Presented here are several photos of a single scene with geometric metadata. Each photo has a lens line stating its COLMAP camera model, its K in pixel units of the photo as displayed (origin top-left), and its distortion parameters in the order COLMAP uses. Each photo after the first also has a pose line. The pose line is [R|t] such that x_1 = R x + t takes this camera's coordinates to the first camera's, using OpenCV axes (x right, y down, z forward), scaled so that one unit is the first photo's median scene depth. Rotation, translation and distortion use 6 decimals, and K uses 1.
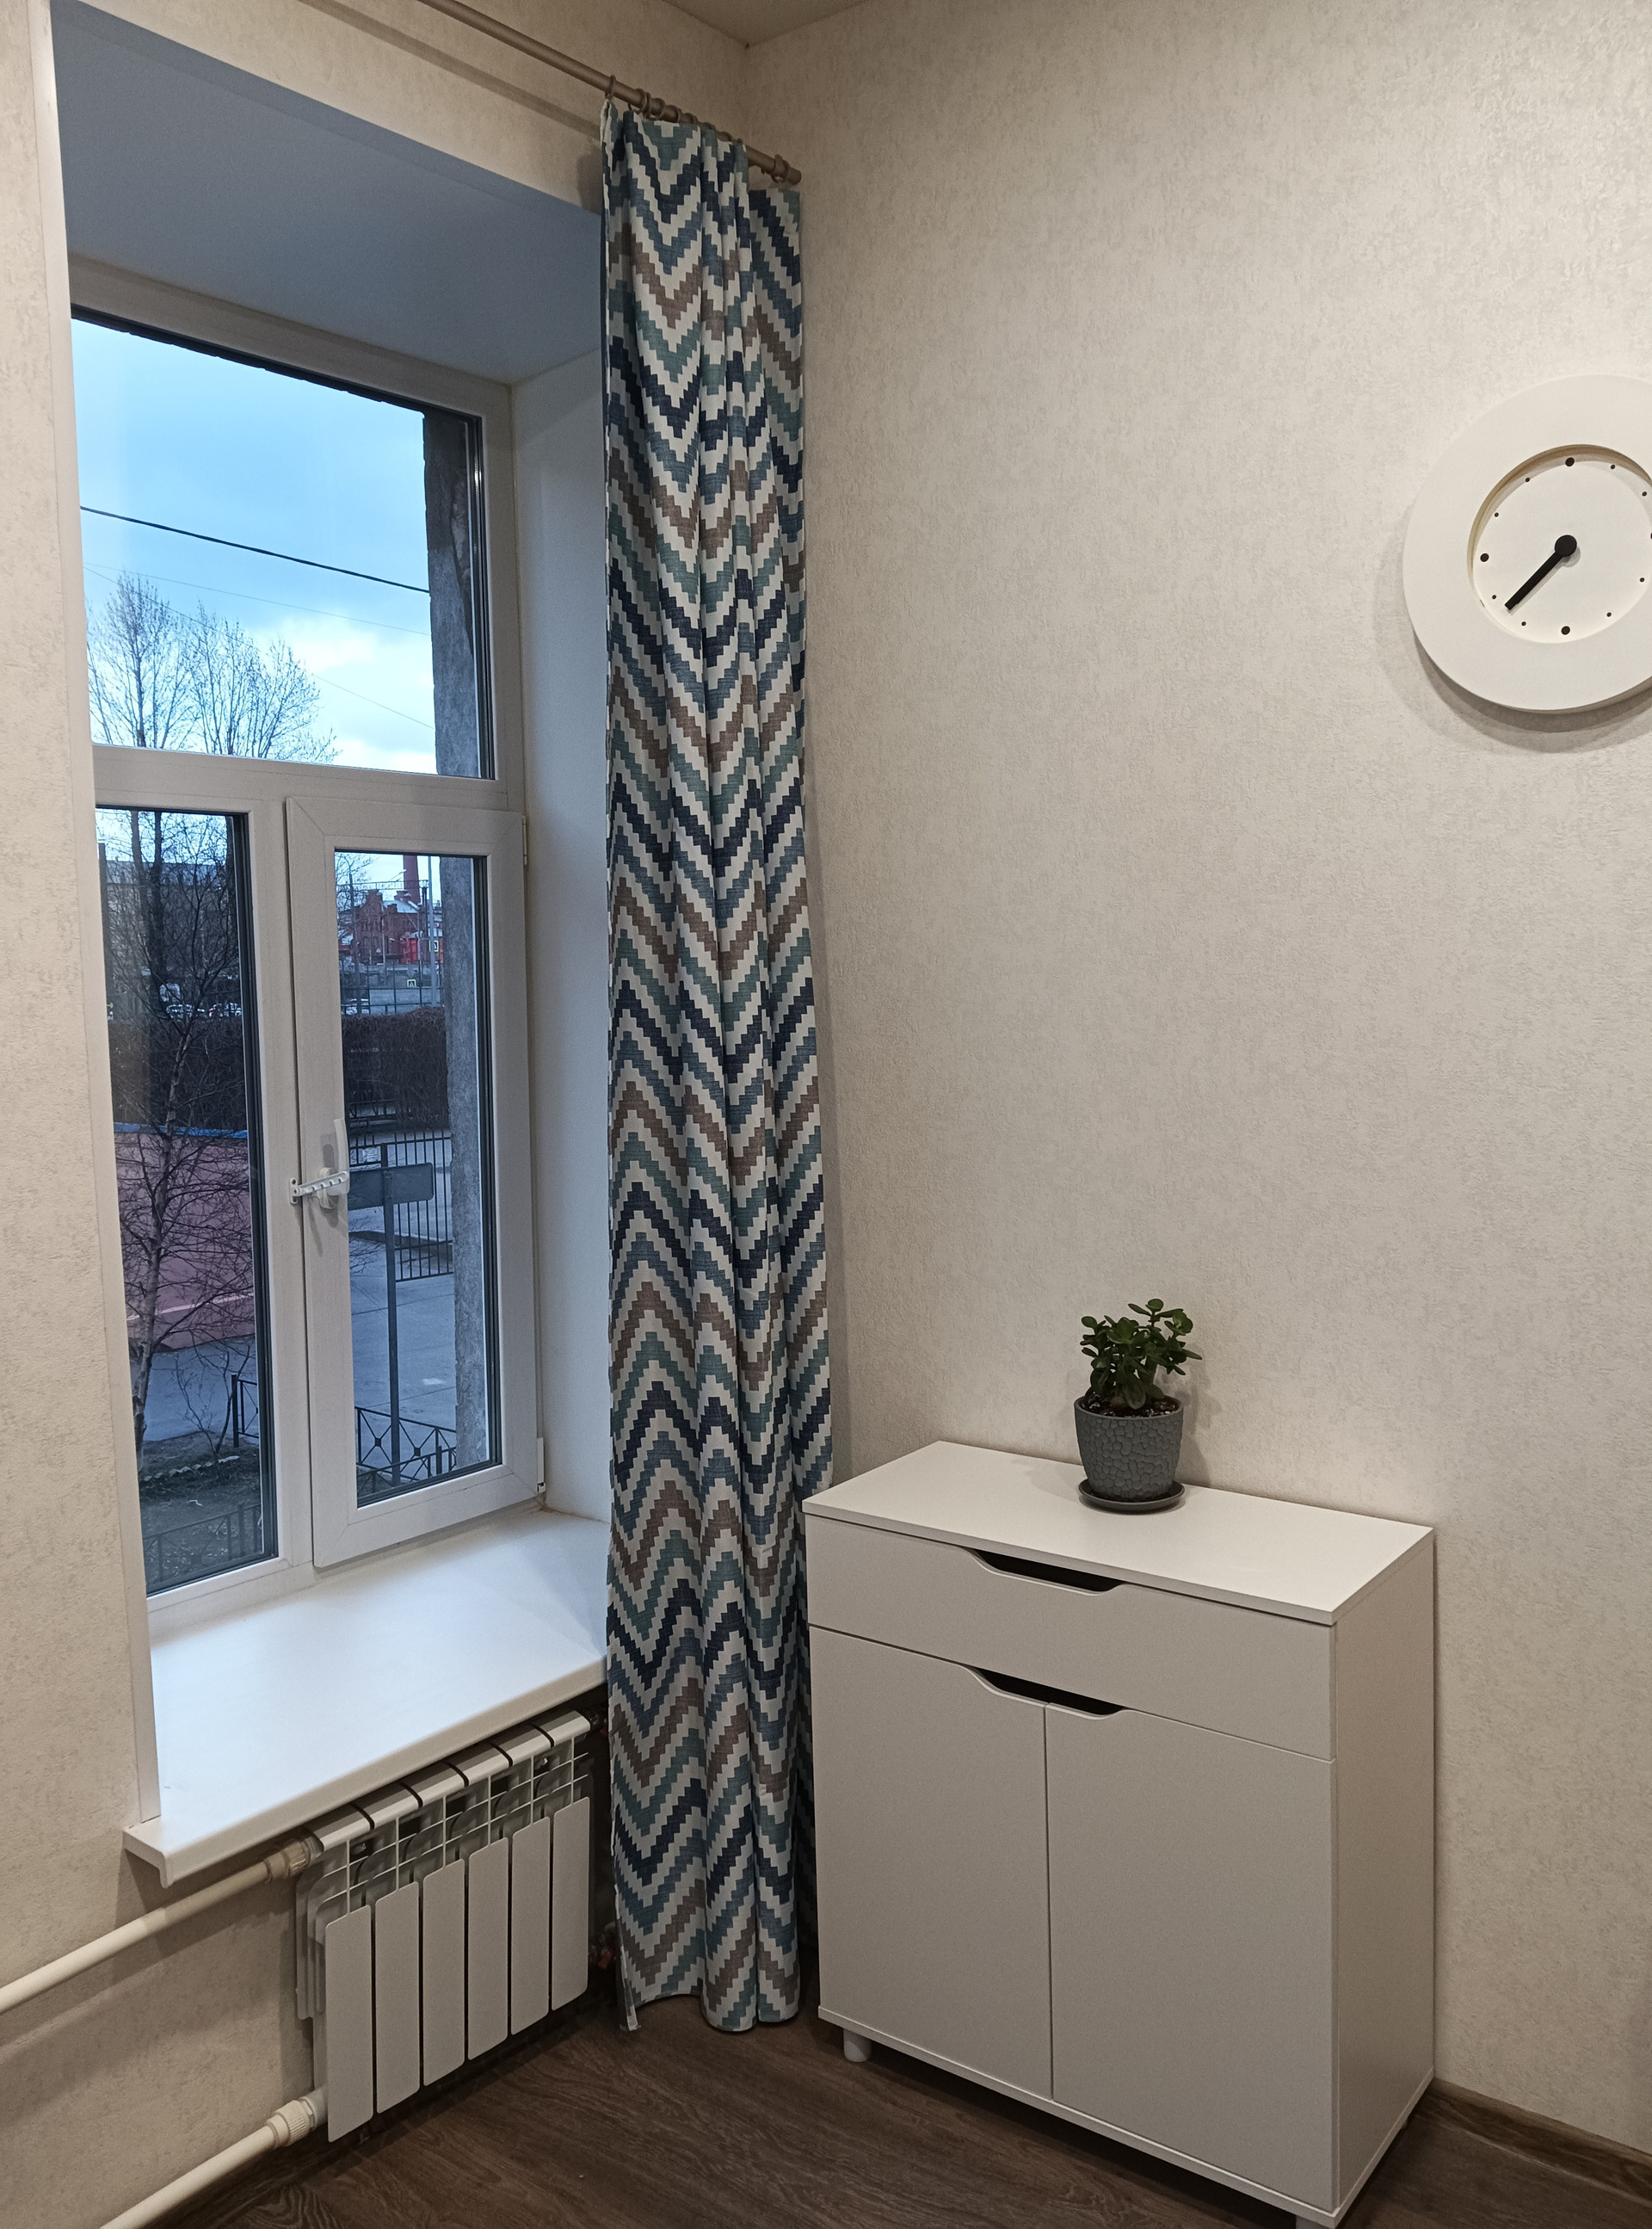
lens RADIAL K [[1805.8, 0, 834.3], [0, 1805.8, 1108.9], [0, 0, 1]] dist [0.050760, -0.062206]
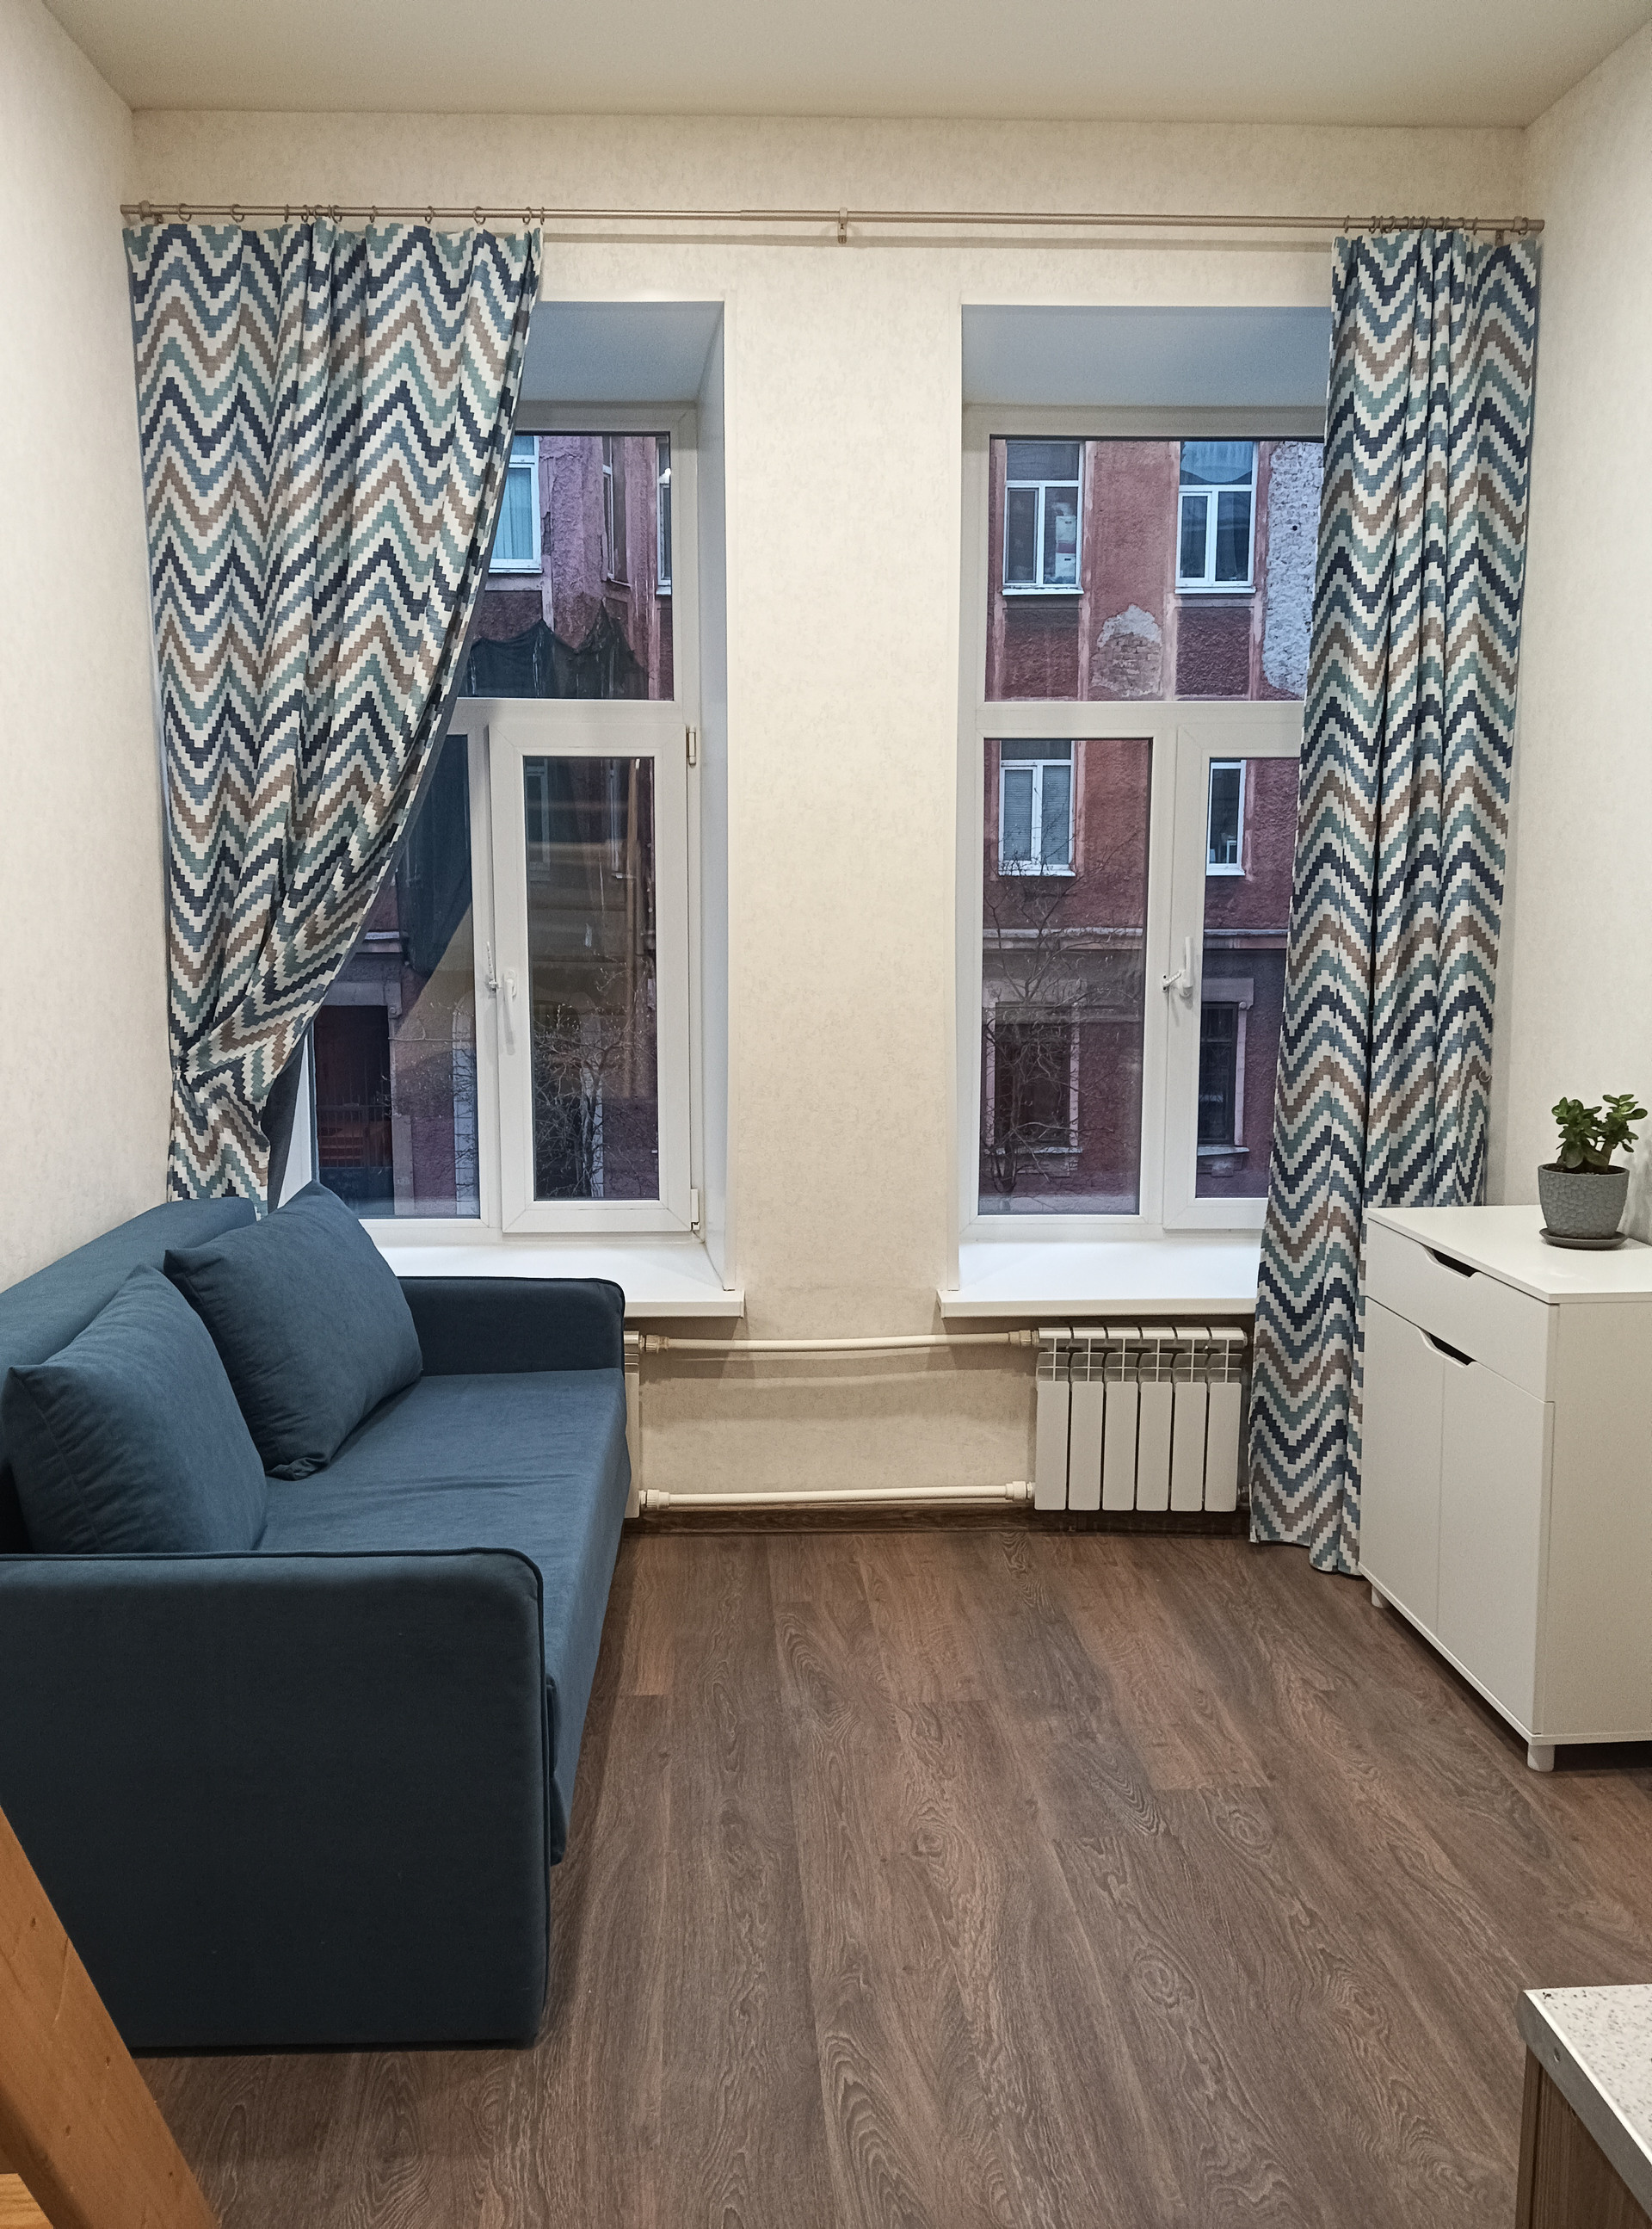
lens RADIAL K [[1805.8, 0, 822.6], [0, 1805.8, 1112.6], [0, 0, 1]] dist [0.050760, -0.062206]
pose [[0.652934, 0.114185, -0.748758, 0.751416], [-0.079409, 0.993443, 0.082253, 0.057164], [0.753240, 0.005752, 0.657720, -0.261874]]
